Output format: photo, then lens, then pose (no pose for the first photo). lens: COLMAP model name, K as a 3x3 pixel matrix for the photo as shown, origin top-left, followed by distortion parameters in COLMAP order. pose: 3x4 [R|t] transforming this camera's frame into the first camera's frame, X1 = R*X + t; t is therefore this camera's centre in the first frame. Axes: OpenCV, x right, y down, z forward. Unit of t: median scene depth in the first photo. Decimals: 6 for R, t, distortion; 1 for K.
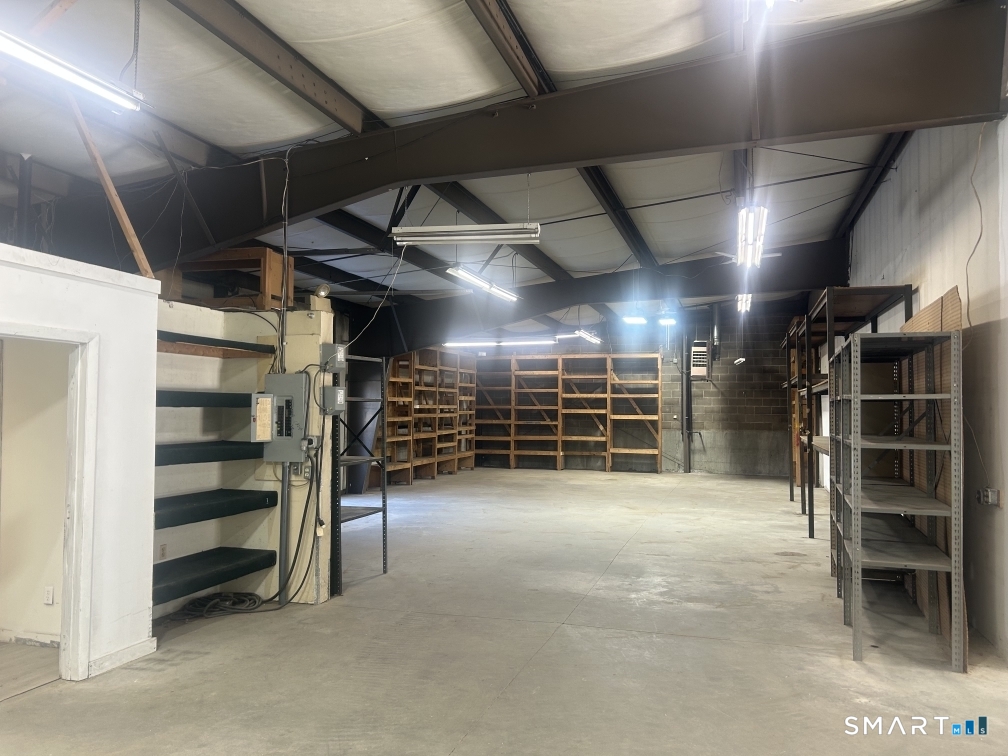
lens RADIAL K [[755.3, 0, 502.9], [0, 755.3, 382.1], [0, 0, 1]] dist [0.065357, -0.064452]
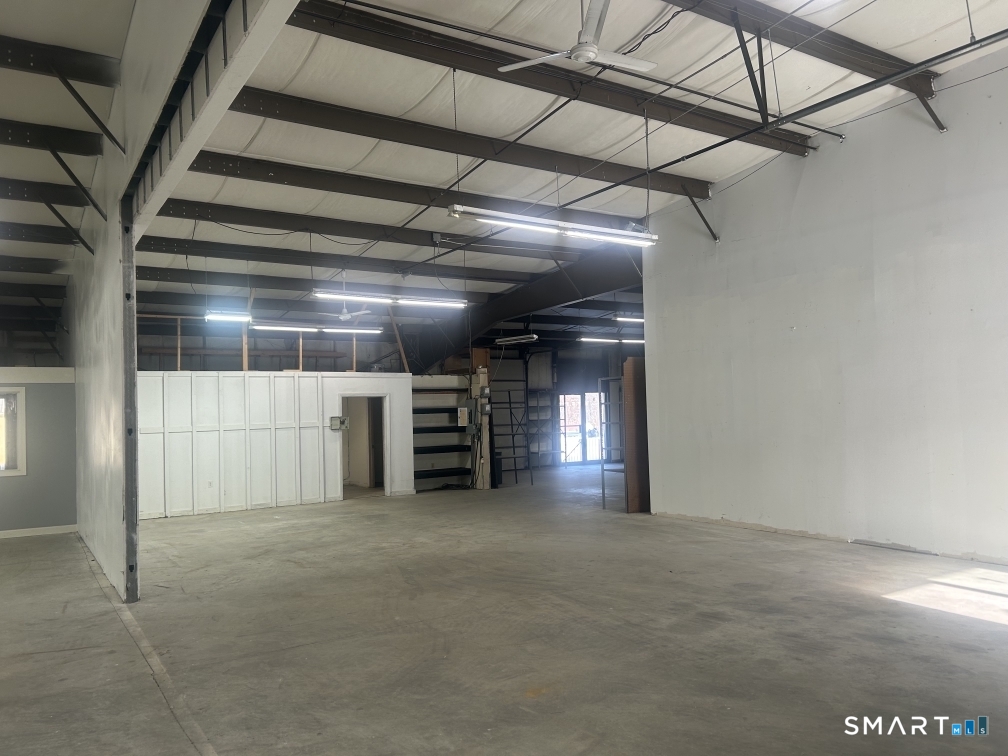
lens RADIAL K [[755.3, 0, 501.8], [0, 755.3, 385.0], [0, 0, 1]] dist [0.065357, -0.064452]
pose [[0.767824, -0.049170, -0.638771, 0.430959], [0.054074, 0.998466, -0.011860, -0.007134], [0.638374, -0.025435, 0.769306, -0.267959]]
